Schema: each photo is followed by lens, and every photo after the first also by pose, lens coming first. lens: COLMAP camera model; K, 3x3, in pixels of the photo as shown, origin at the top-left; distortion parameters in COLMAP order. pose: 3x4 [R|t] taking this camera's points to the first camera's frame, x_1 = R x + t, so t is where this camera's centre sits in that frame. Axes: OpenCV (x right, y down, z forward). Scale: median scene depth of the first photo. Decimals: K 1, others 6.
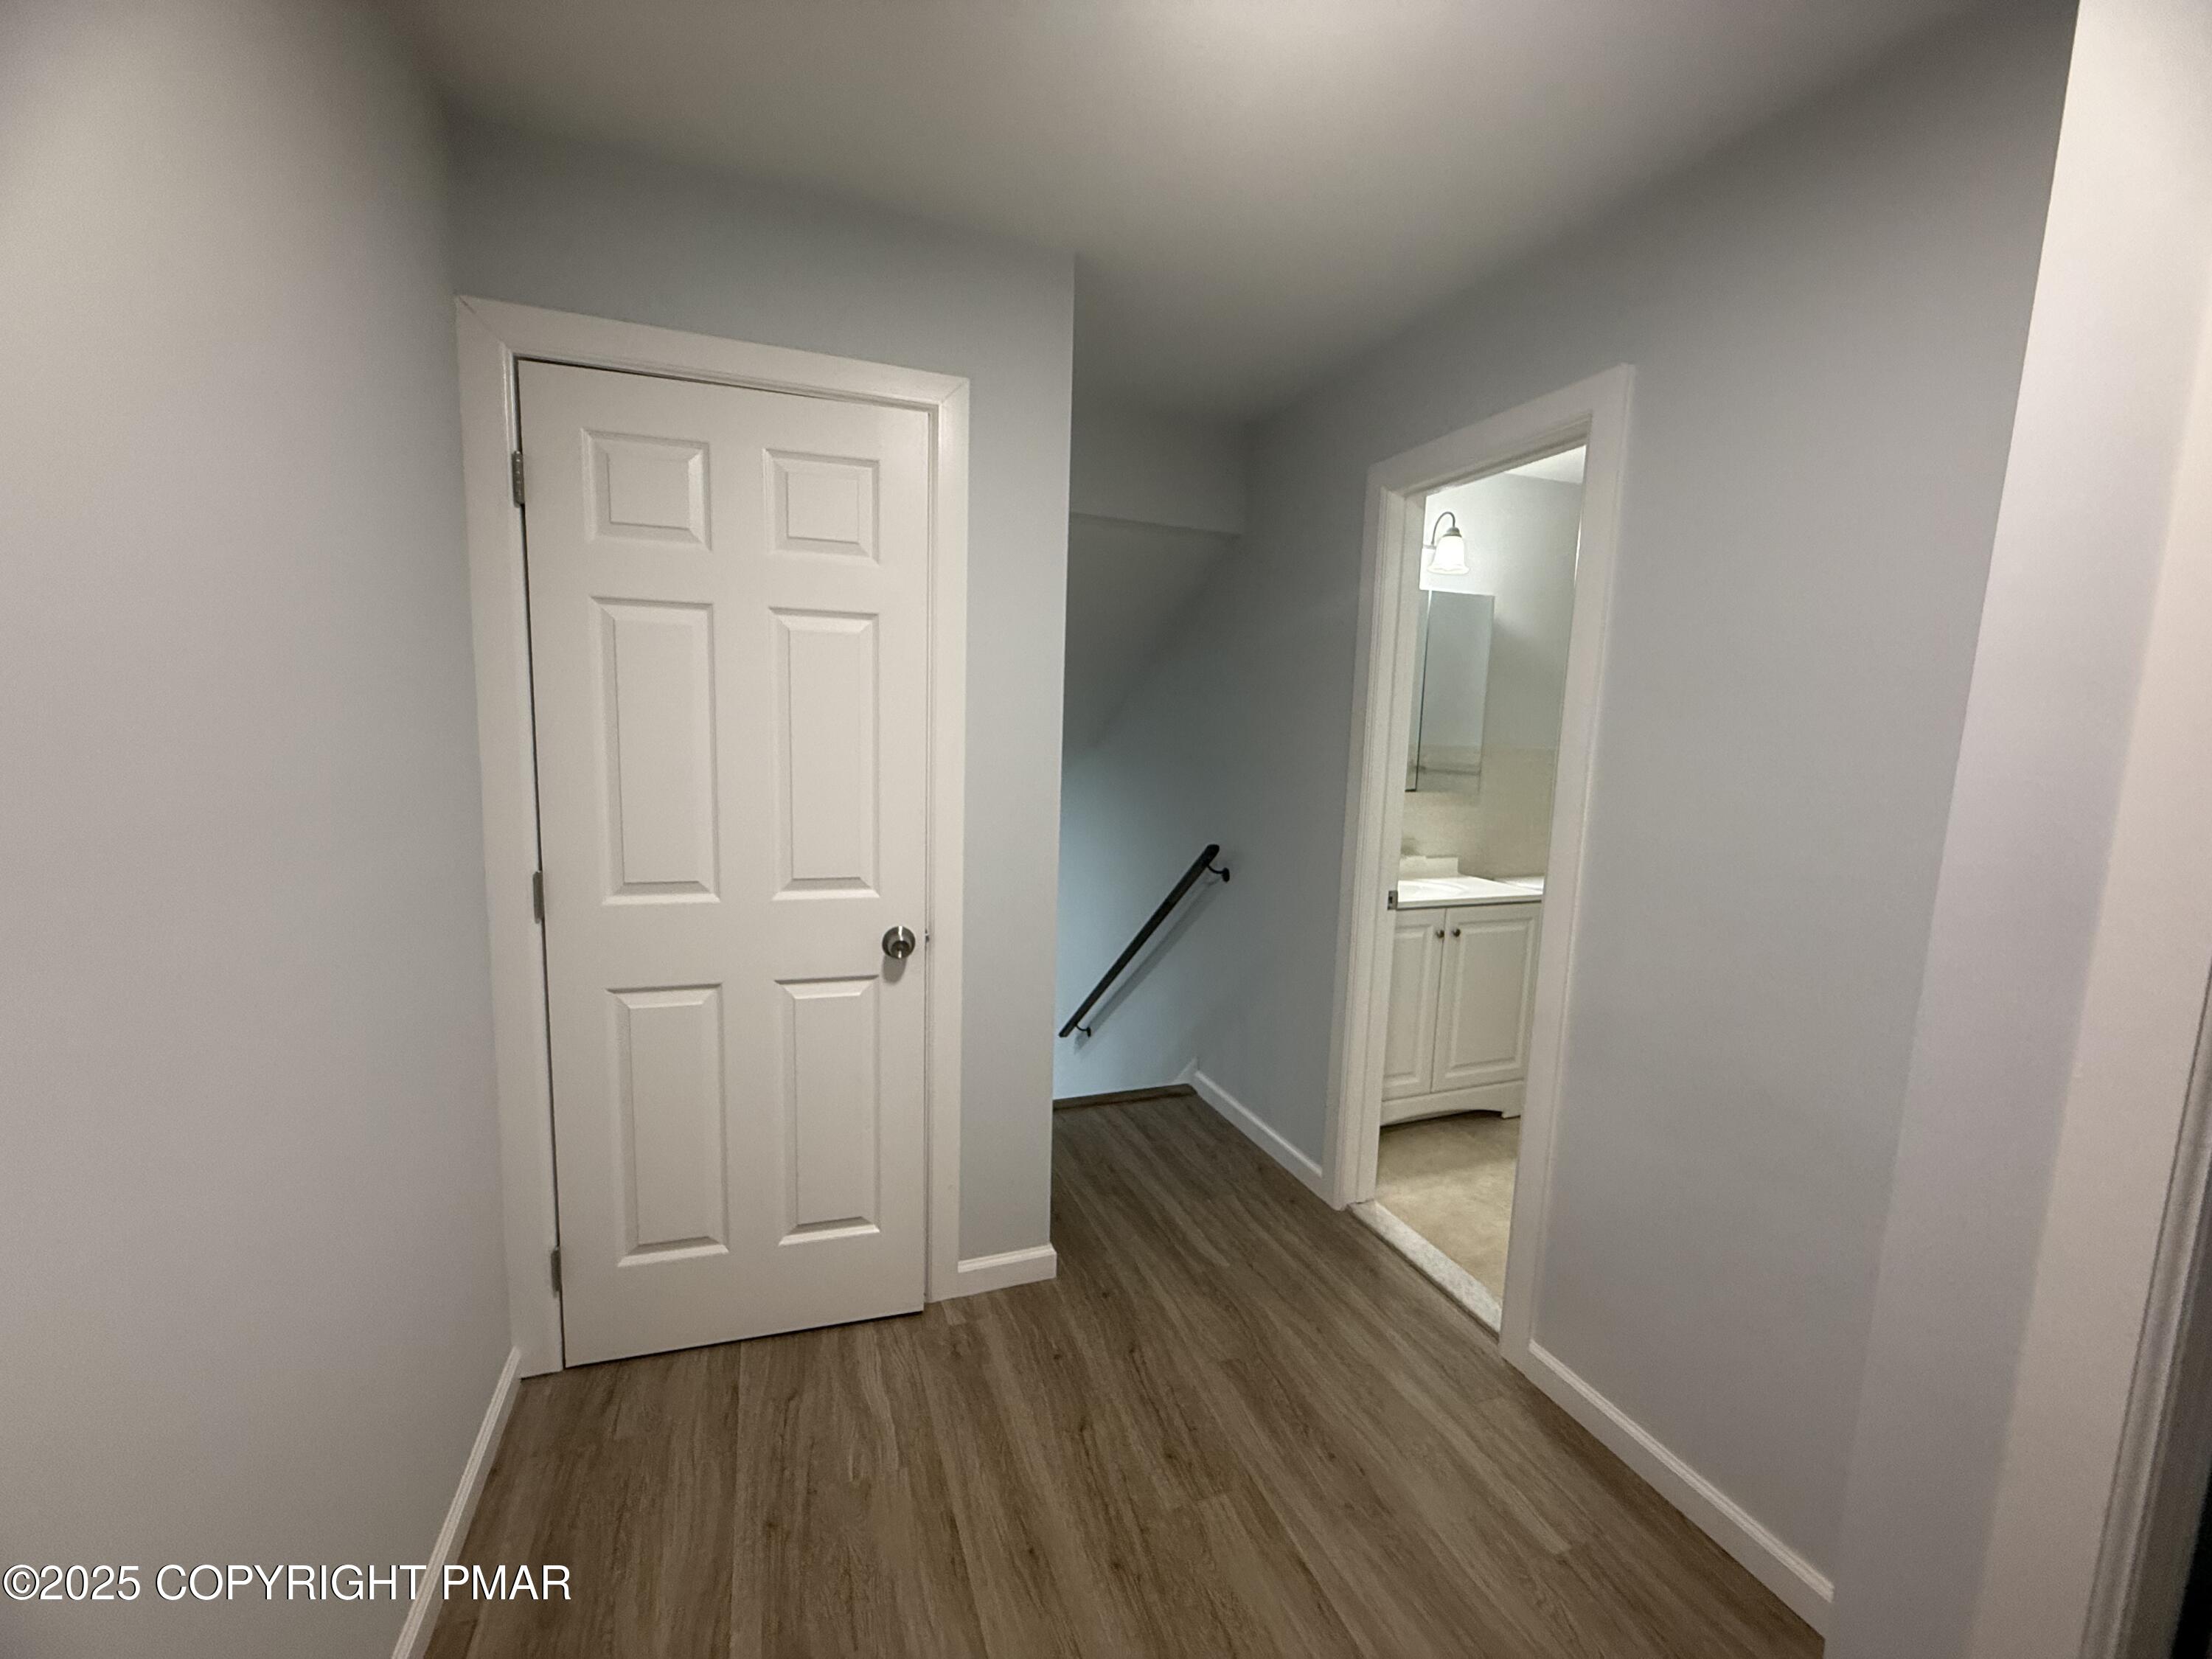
lens RADIAL K [[882.7, 0, 1101.1], [0, 882.7, 834.8], [0, 0, 1]] dist [-0.001227, 0.000361]
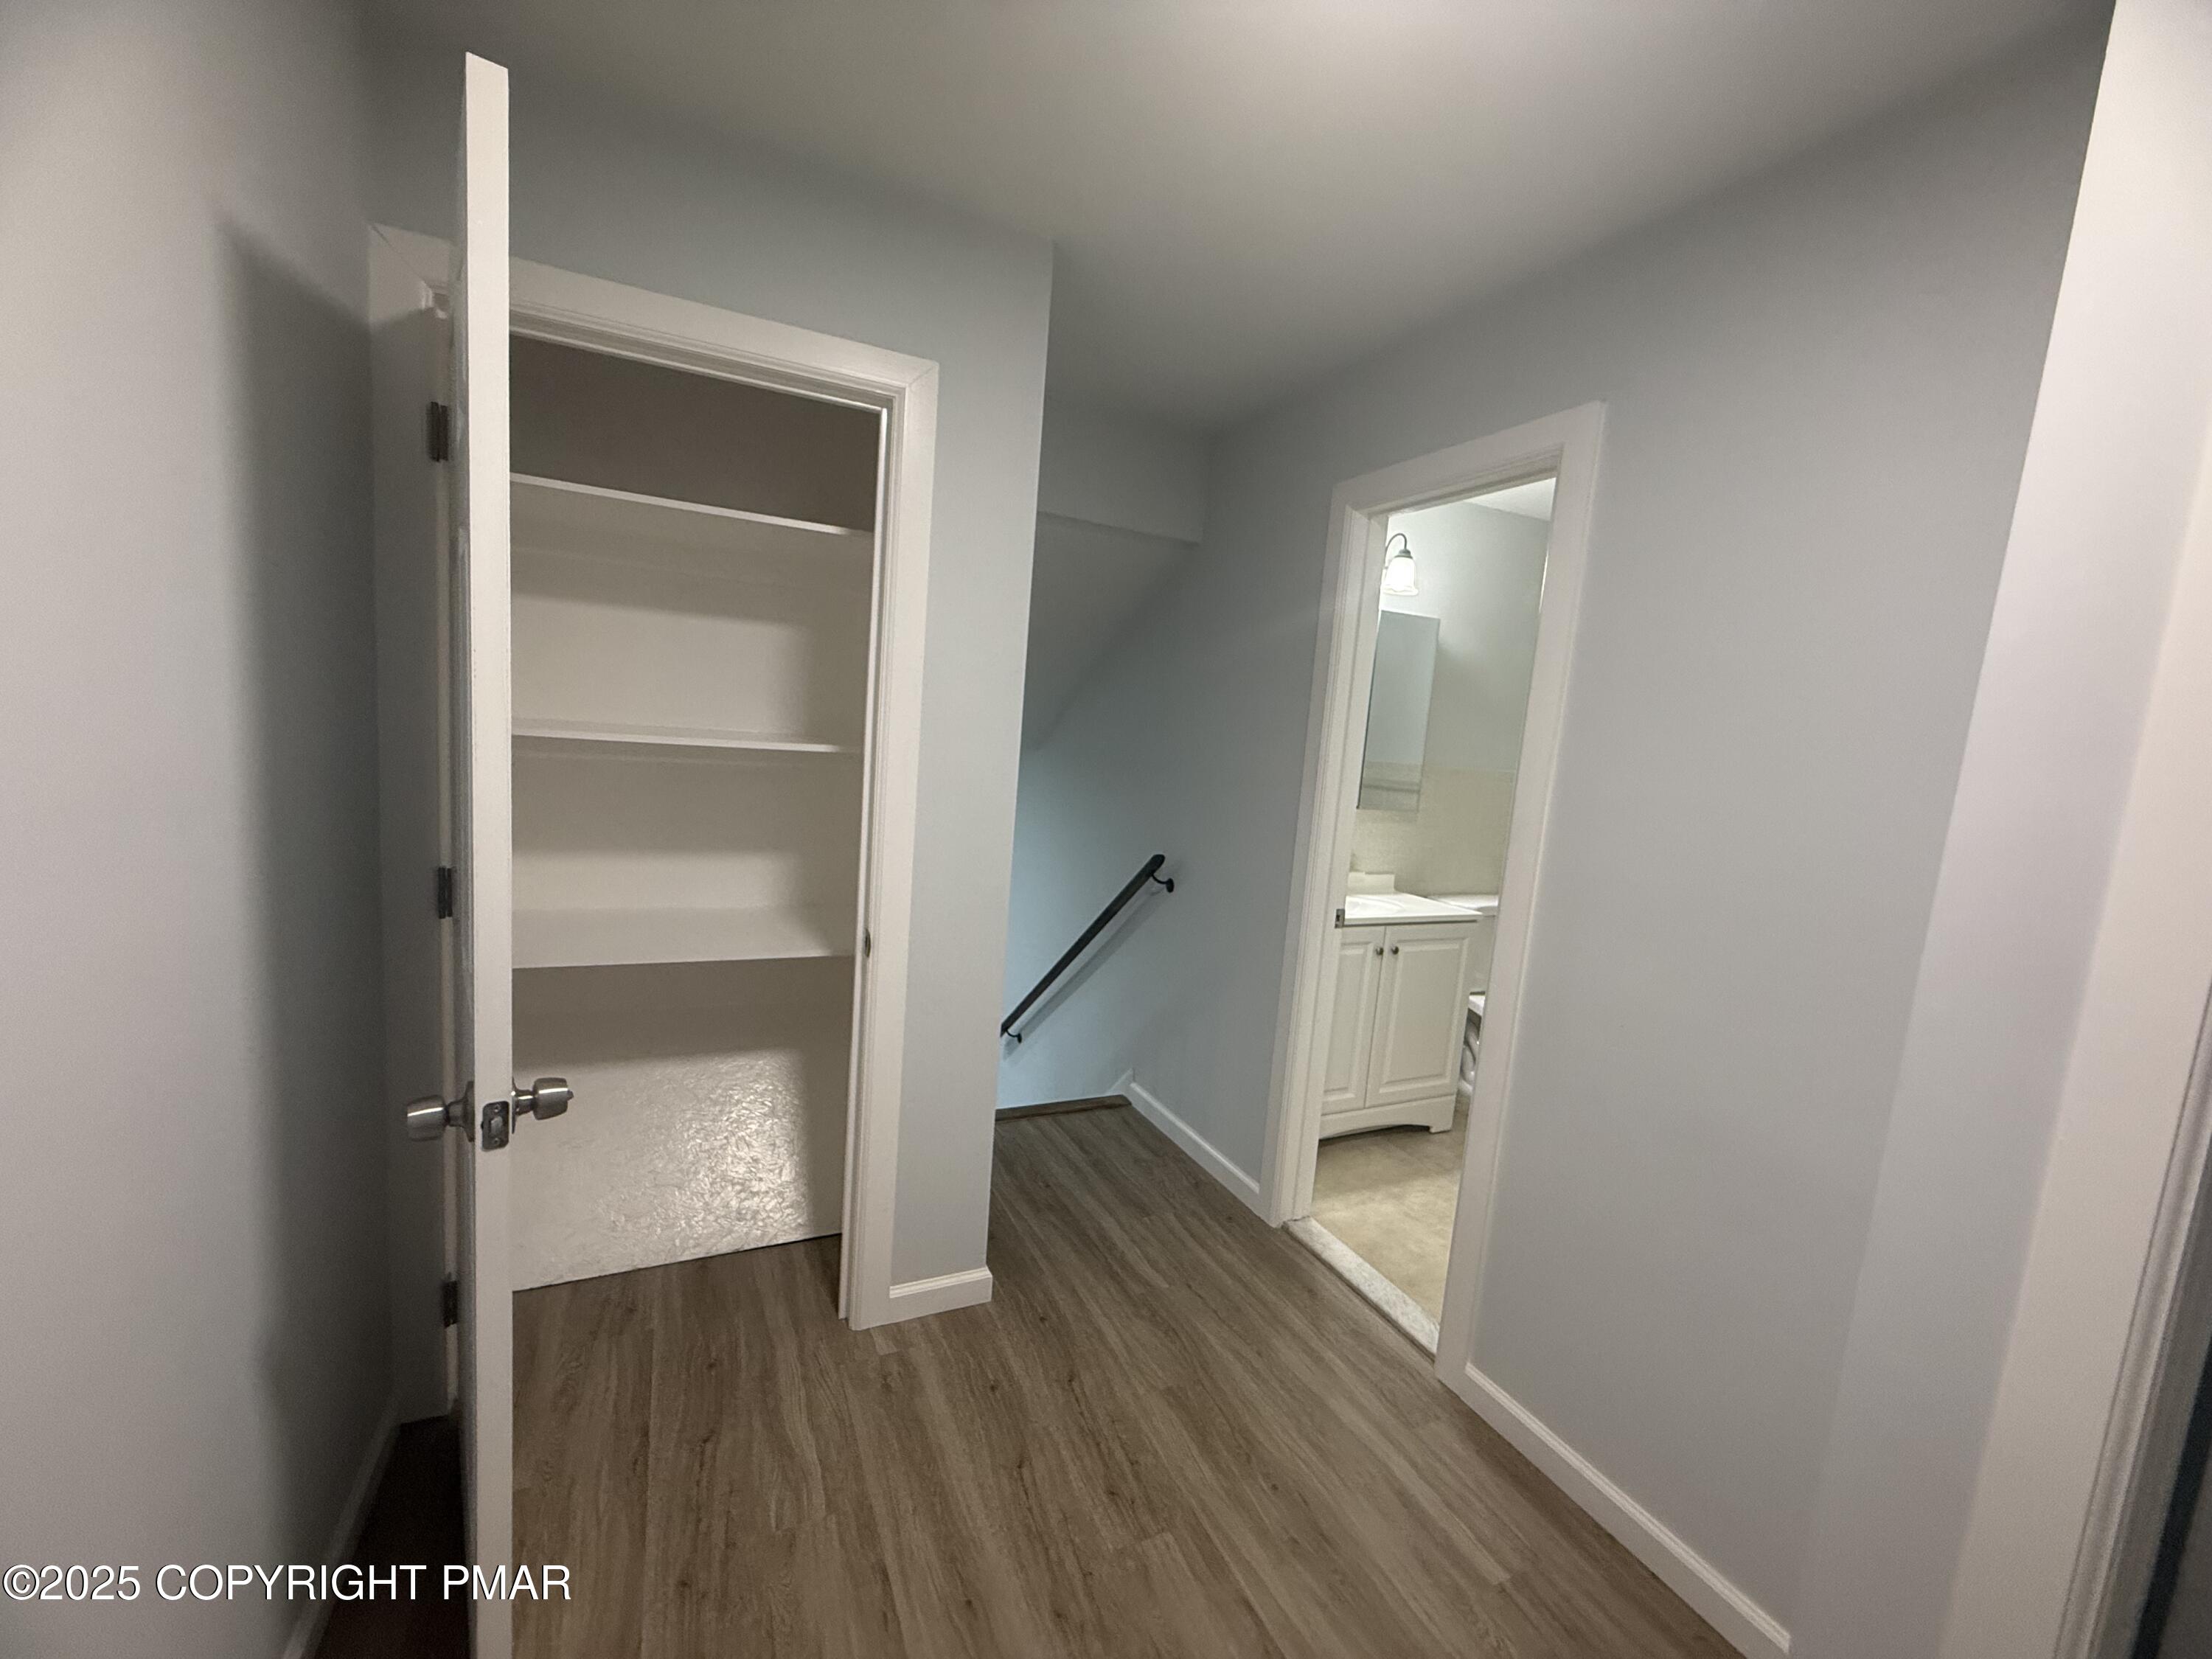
lens RADIAL K [[882.7, 0, 1101.1], [0, 882.7, 834.8], [0, 0, 1]] dist [-0.001227, 0.000361]
pose [[0.995730, 0.035579, 0.085185, -0.034278], [-0.035710, 0.999362, 0.000009, -0.013422], [-0.085131, -0.003051, 0.996365, 0.032543]]
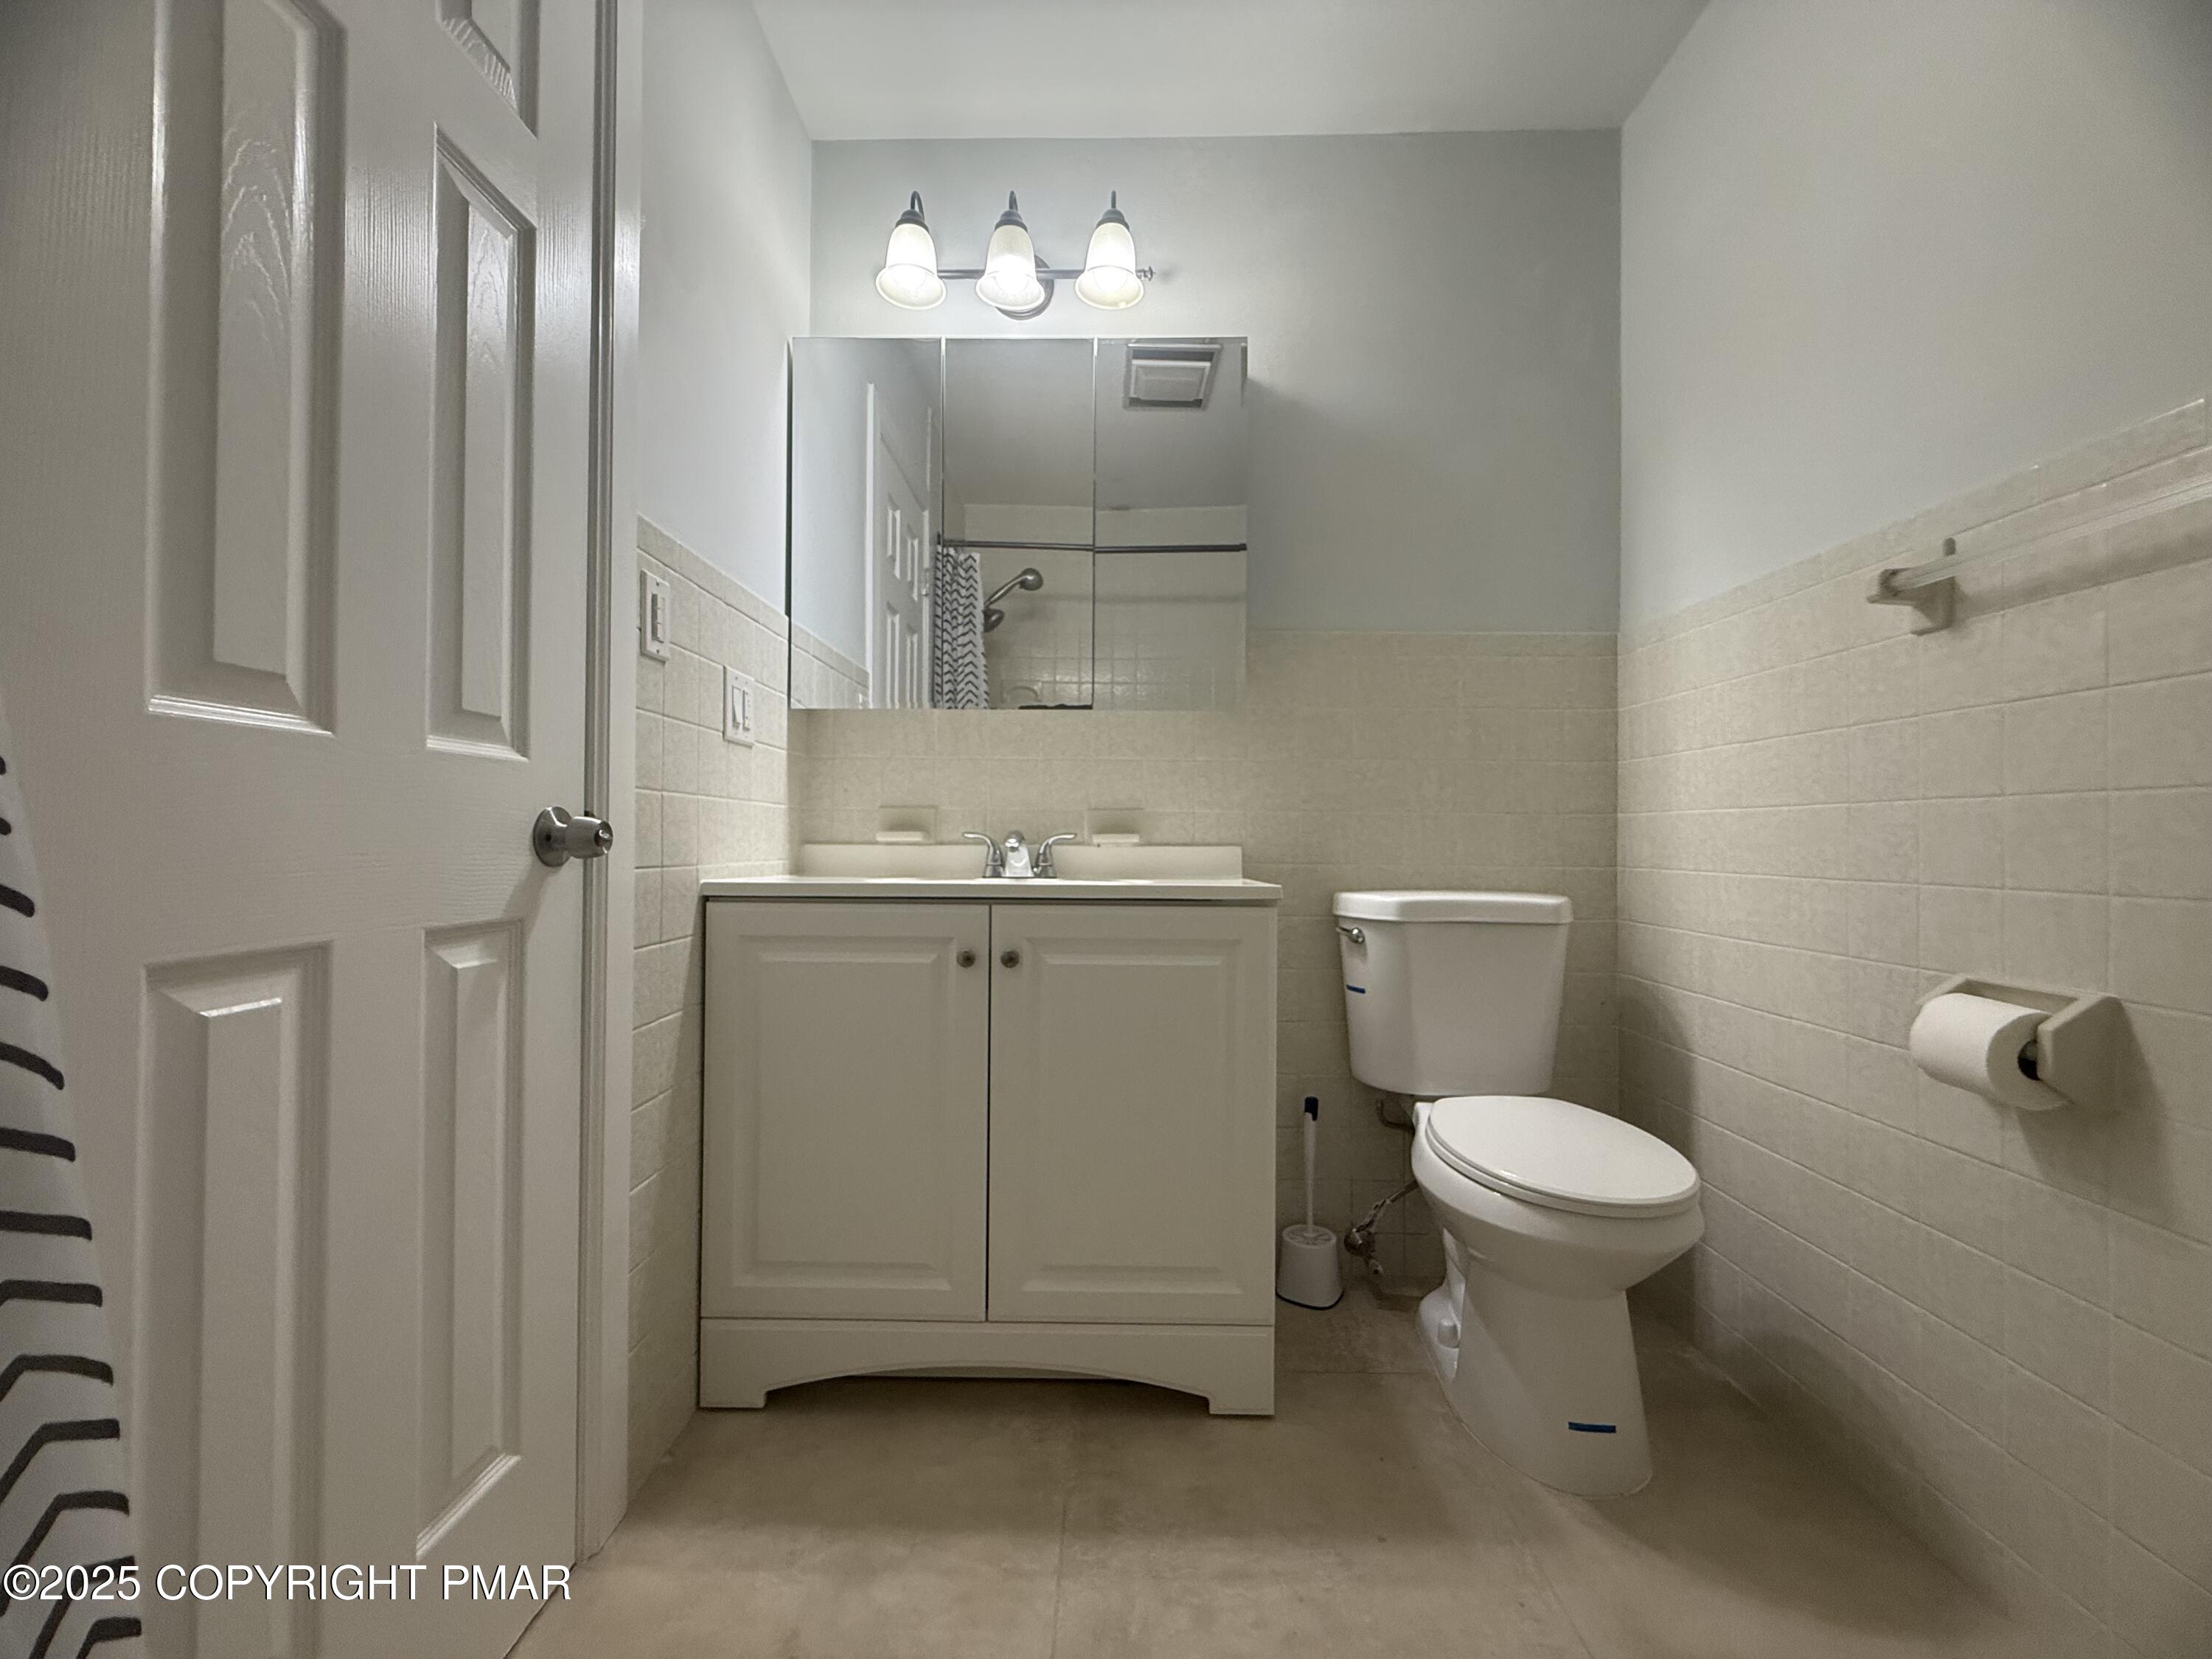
lens RADIAL K [[882.7, 0, 1101.1], [0, 882.7, 834.8], [0, 0, 1]] dist [-0.001227, 0.000361]
pose [[0.928515, -0.024163, -0.370508, 0.904256], [-0.027881, 0.990525, -0.134469, 0.157903], [0.370247, 0.135187, 0.919044, 0.860338]]
